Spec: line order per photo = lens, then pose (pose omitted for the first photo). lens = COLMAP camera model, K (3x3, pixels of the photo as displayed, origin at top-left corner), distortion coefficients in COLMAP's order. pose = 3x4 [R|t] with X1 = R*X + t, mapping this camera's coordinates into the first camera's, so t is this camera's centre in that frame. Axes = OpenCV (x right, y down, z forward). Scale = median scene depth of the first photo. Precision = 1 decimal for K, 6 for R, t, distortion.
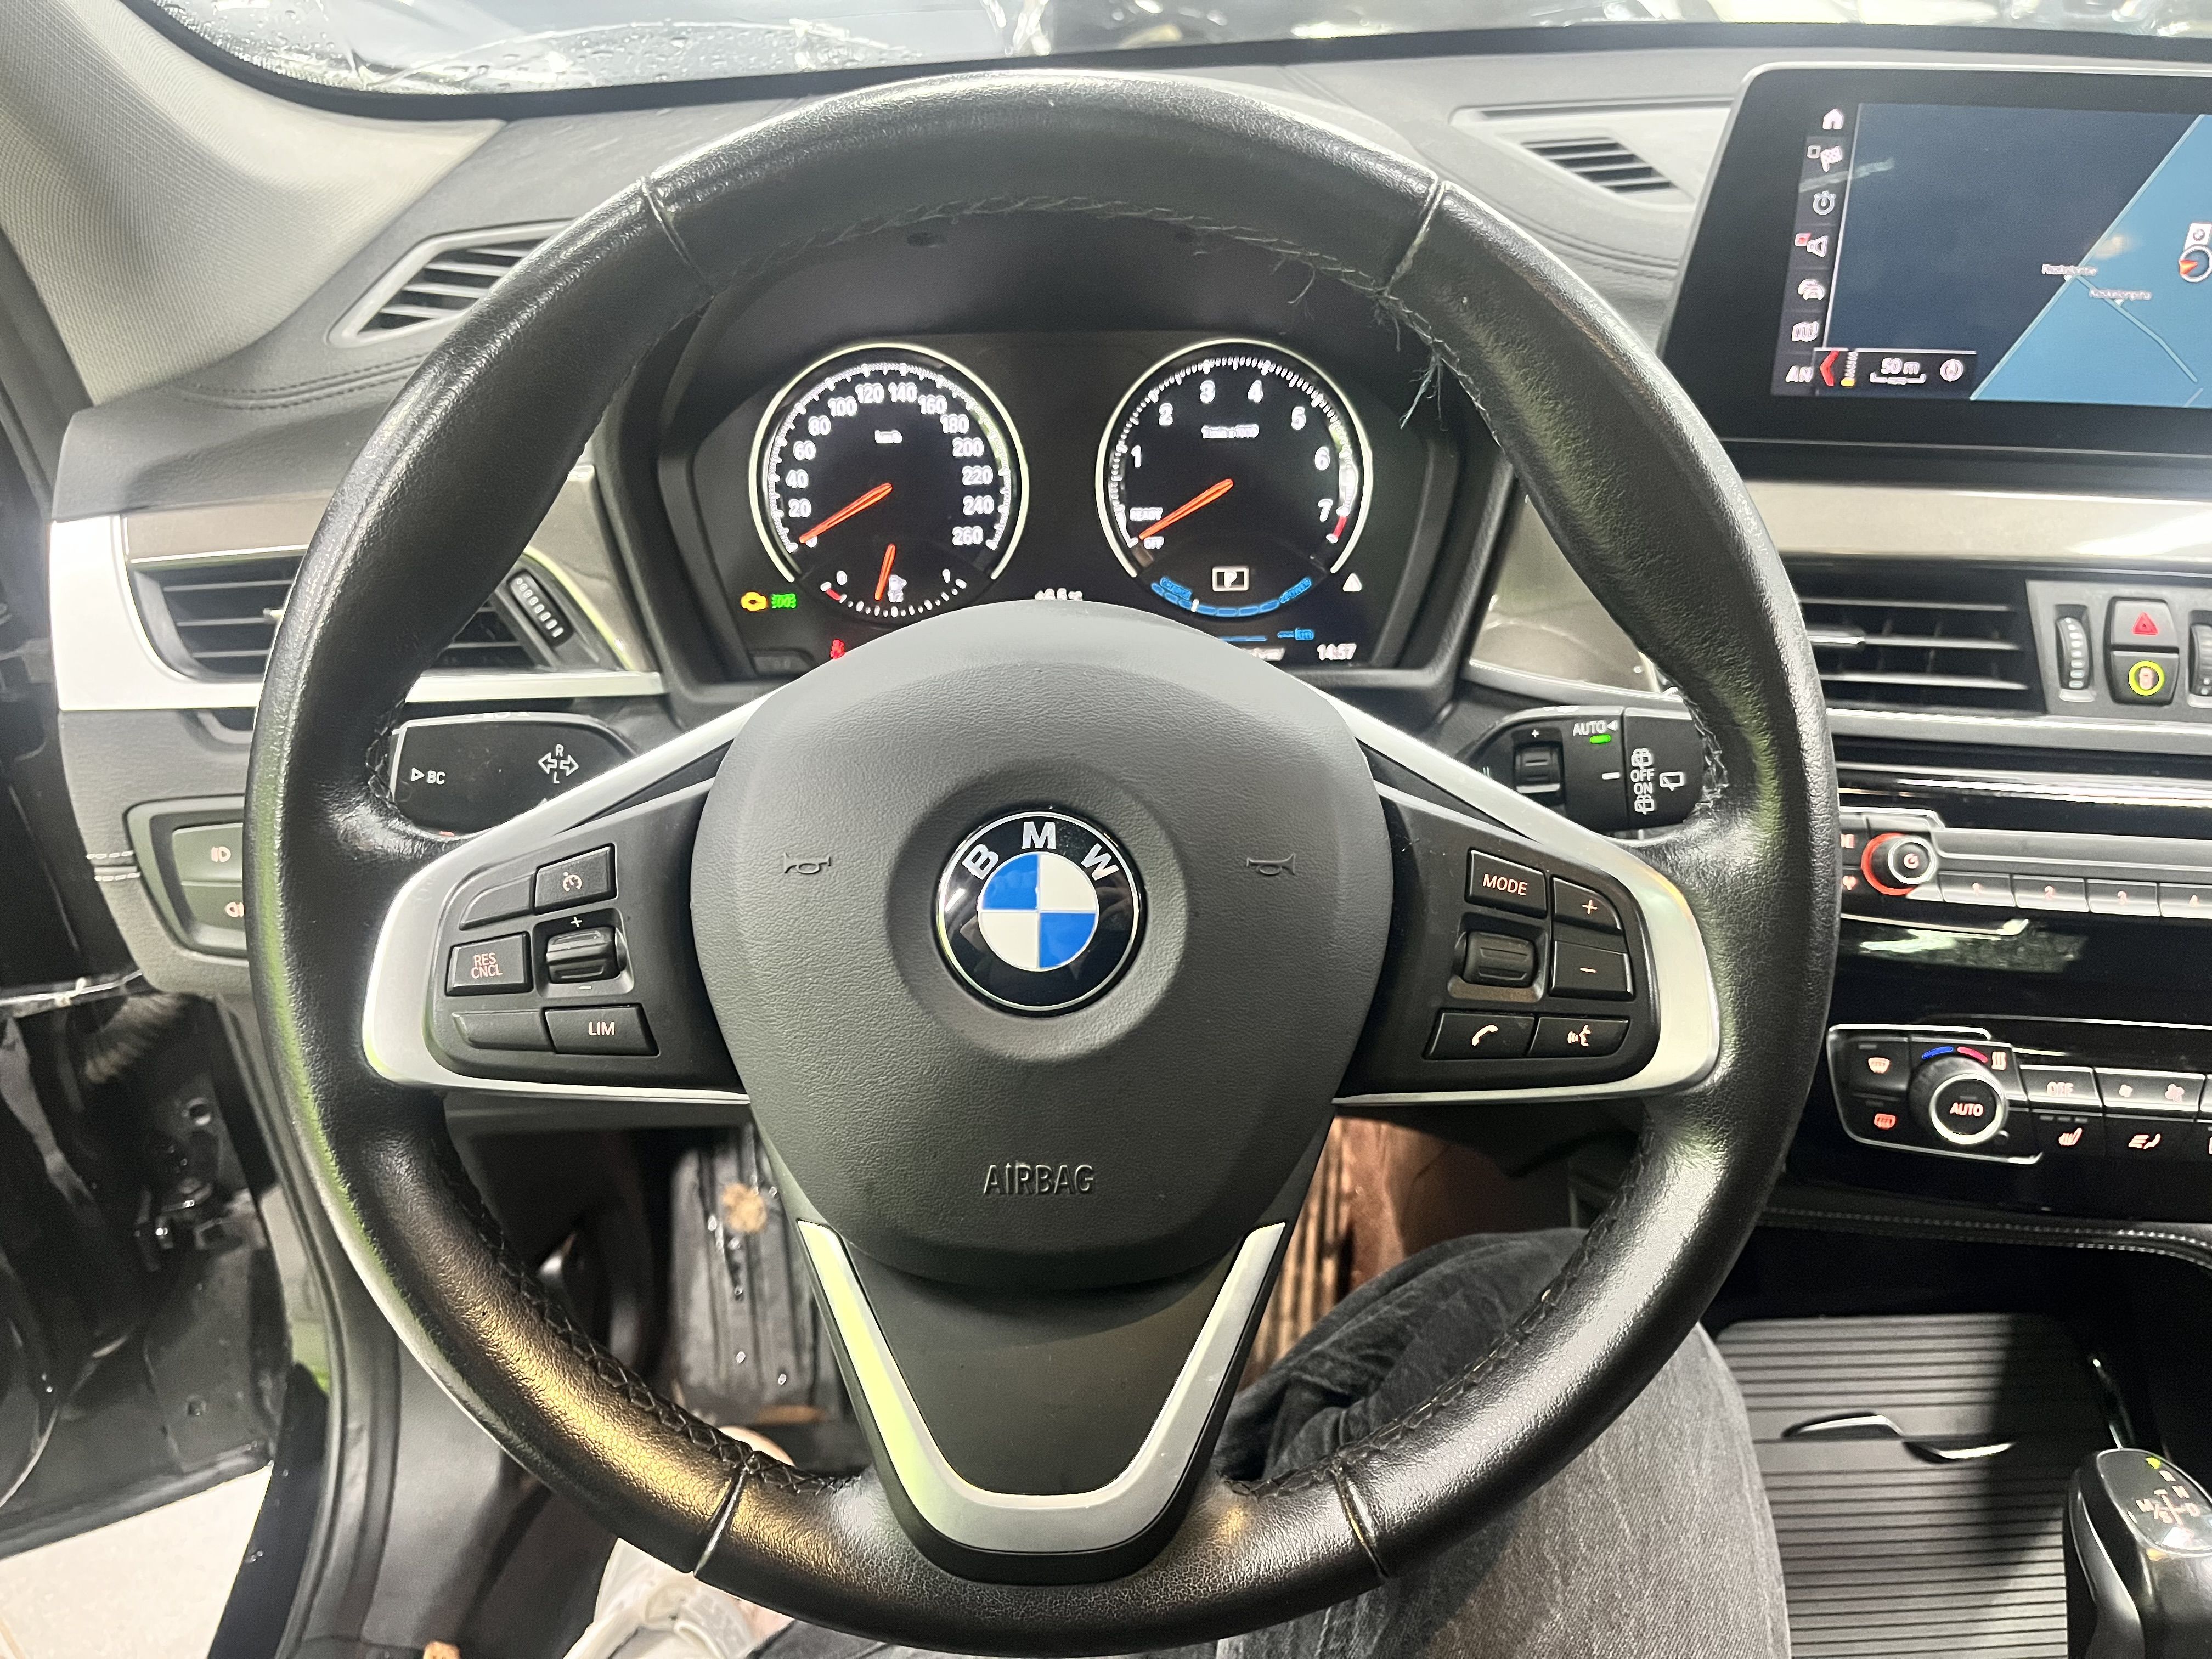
lens RADIAL K [[1660.9, 0, 1106.0], [0, 1660.9, 829.5], [0, 0, 1]] dist [0.068704, -0.120820]
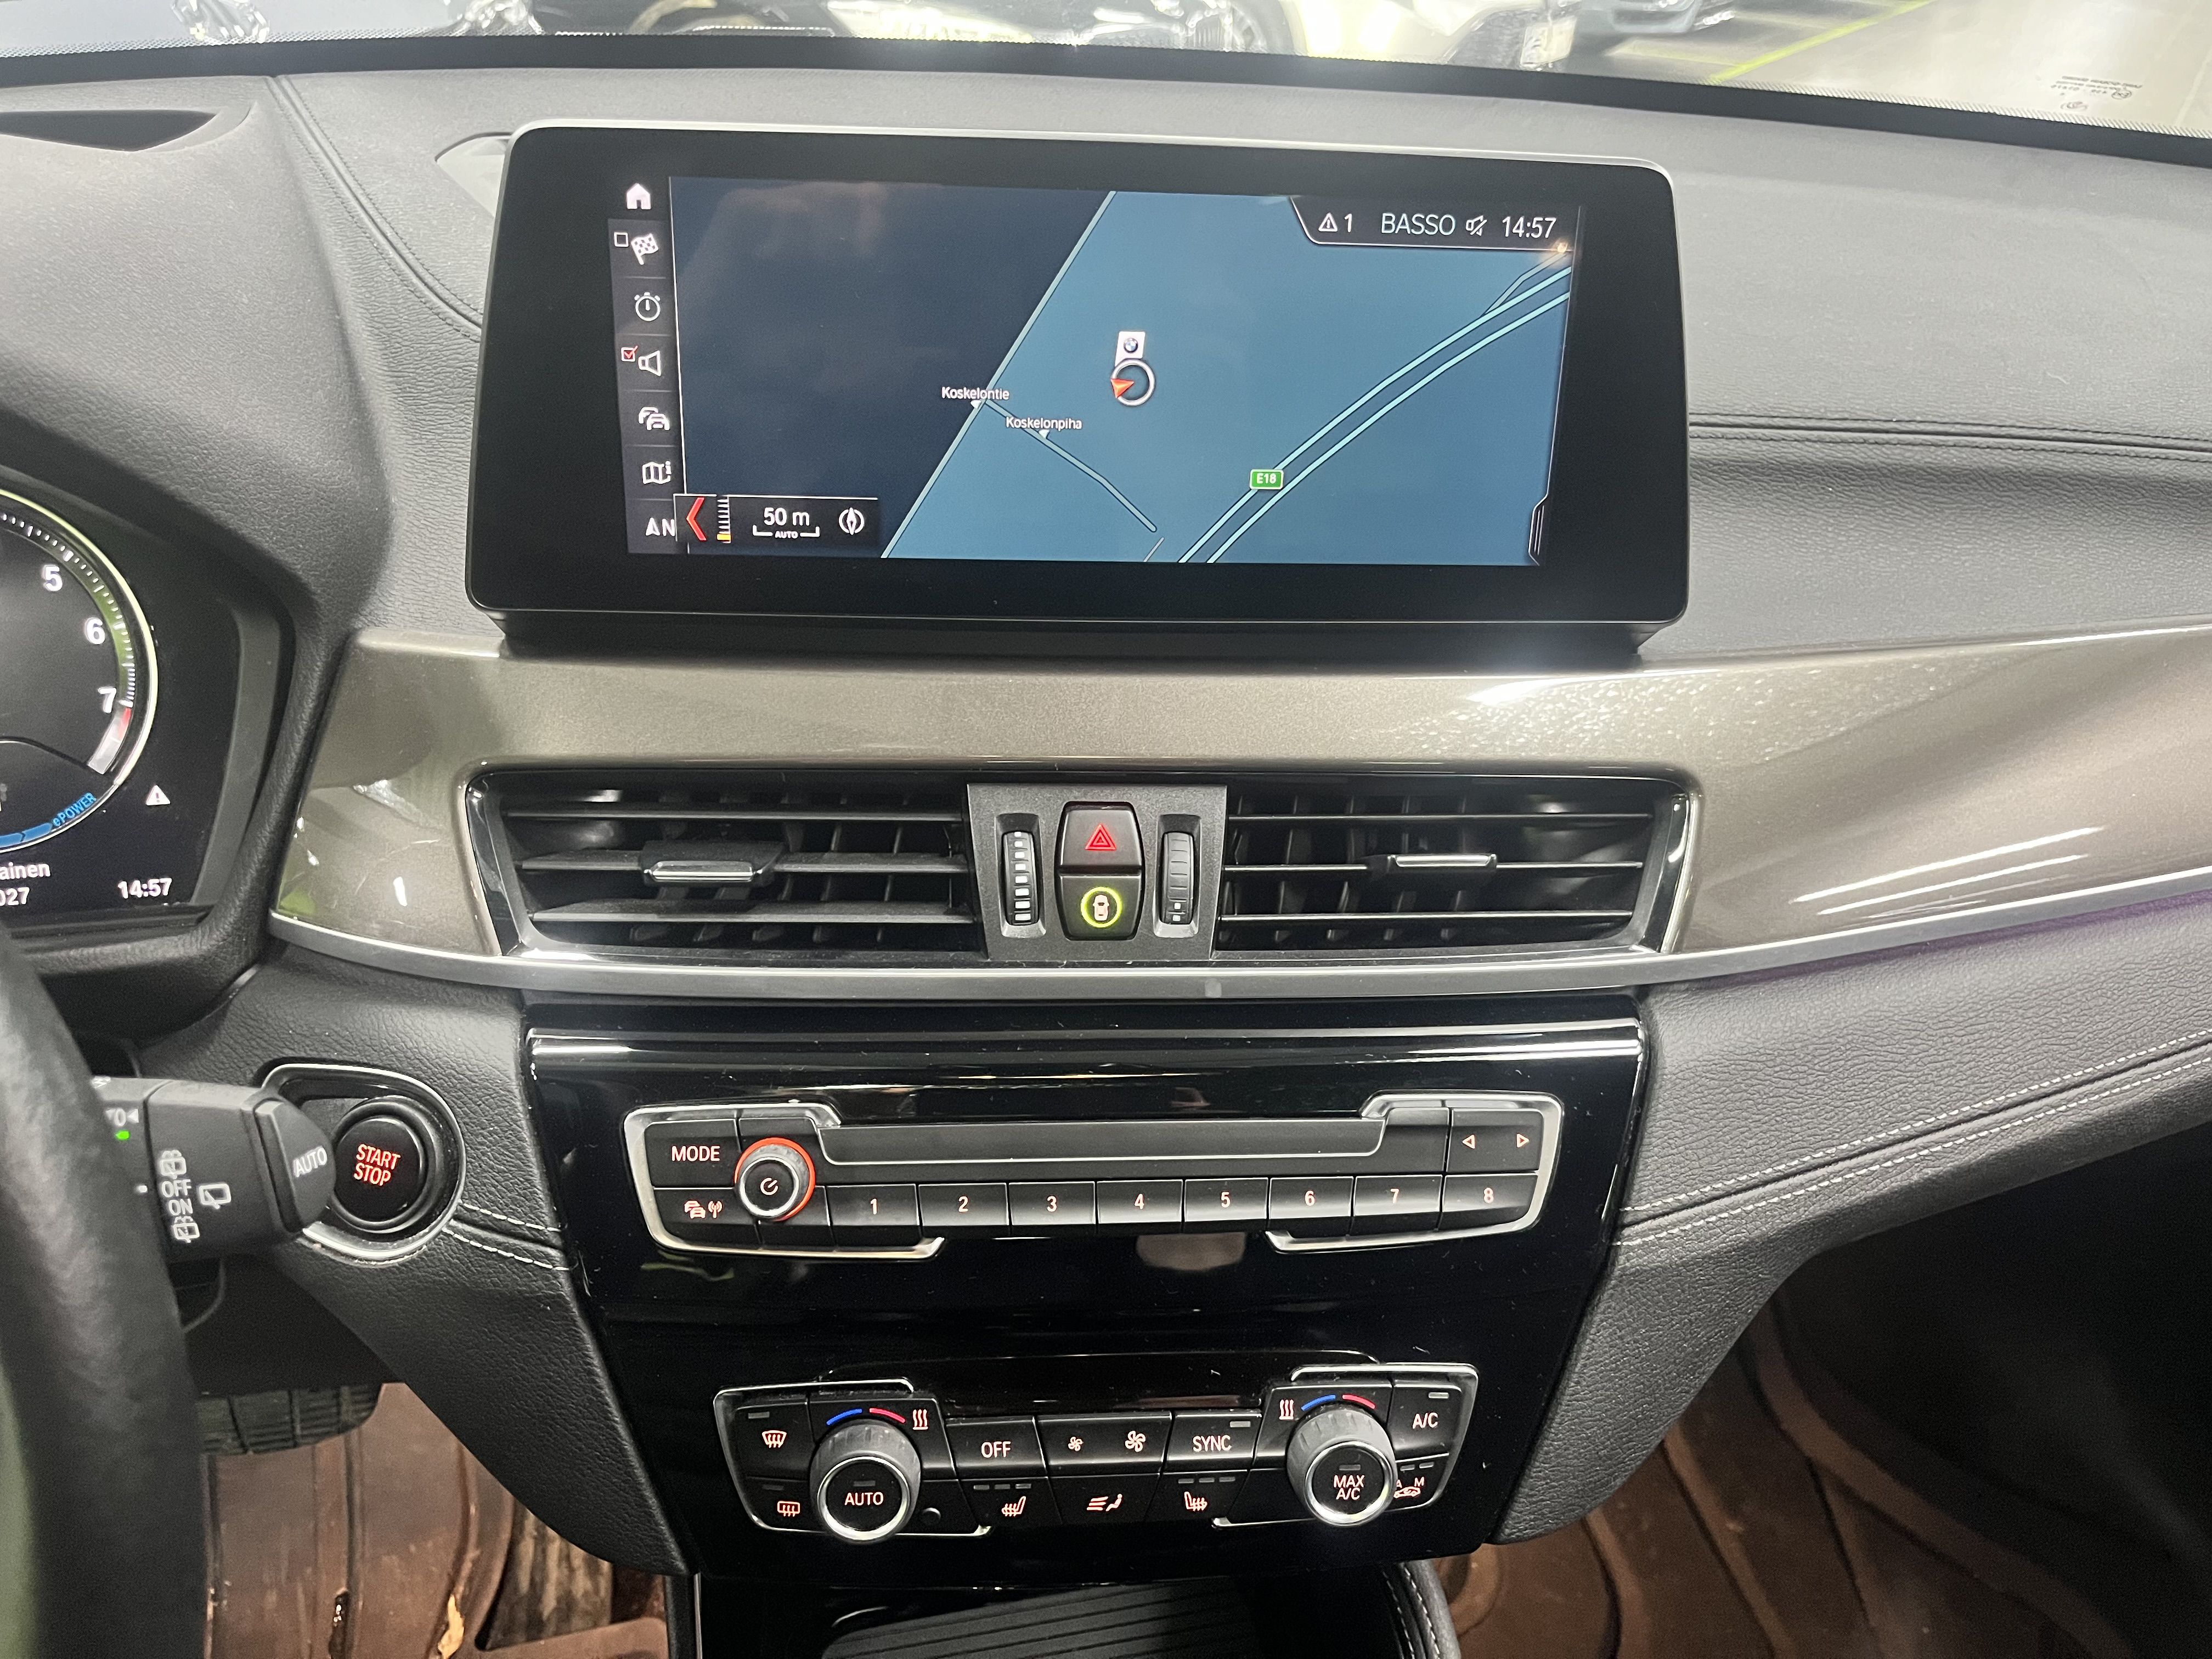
lens RADIAL K [[1654.8, 0, 1106.0], [0, 1654.8, 829.5], [0, 0, 1]] dist [-0.004023, -0.008075]
pose [[0.979876, -0.053475, 0.192309, 0.471455], [0.050862, 0.998534, 0.018502, -0.141341], [-0.193017, -0.008348, 0.981160, 0.227656]]
